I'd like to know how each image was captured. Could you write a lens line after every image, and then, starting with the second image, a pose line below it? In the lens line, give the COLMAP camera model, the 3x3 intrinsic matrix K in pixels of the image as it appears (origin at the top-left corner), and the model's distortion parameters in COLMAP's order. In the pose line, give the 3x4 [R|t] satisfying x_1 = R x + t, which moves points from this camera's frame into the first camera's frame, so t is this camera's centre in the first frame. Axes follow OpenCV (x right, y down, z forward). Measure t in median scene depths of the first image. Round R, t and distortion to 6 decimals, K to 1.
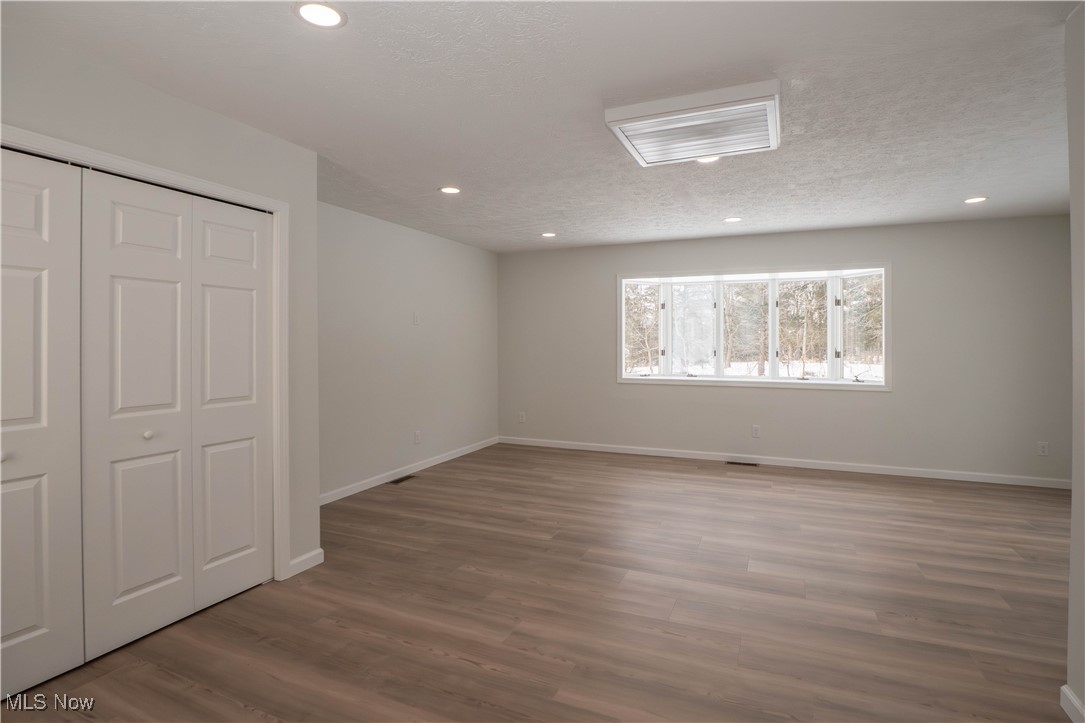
lens RADIAL K [[521.5, 0, 581.8], [0, 521.5, 337.1], [0, 0, 1]] dist [-0.030427, 0.000080]
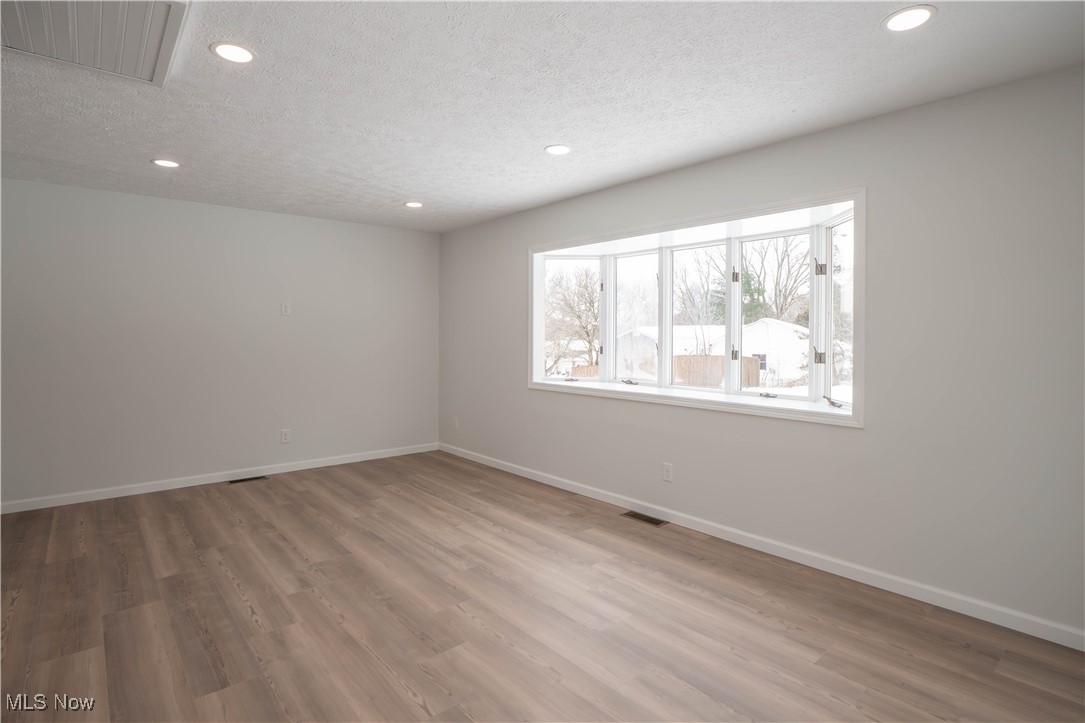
lens RADIAL K [[546.3, 0, 546.3], [0, 546.3, 353.2], [0, 0, 1]] dist [-0.024282, -0.000110]
pose [[0.896790, 0.017407, -0.442114, 0.573277], [-0.000060, 0.999231, 0.039221, 0.004325], [0.442457, -0.035147, 0.896101, 0.359554]]
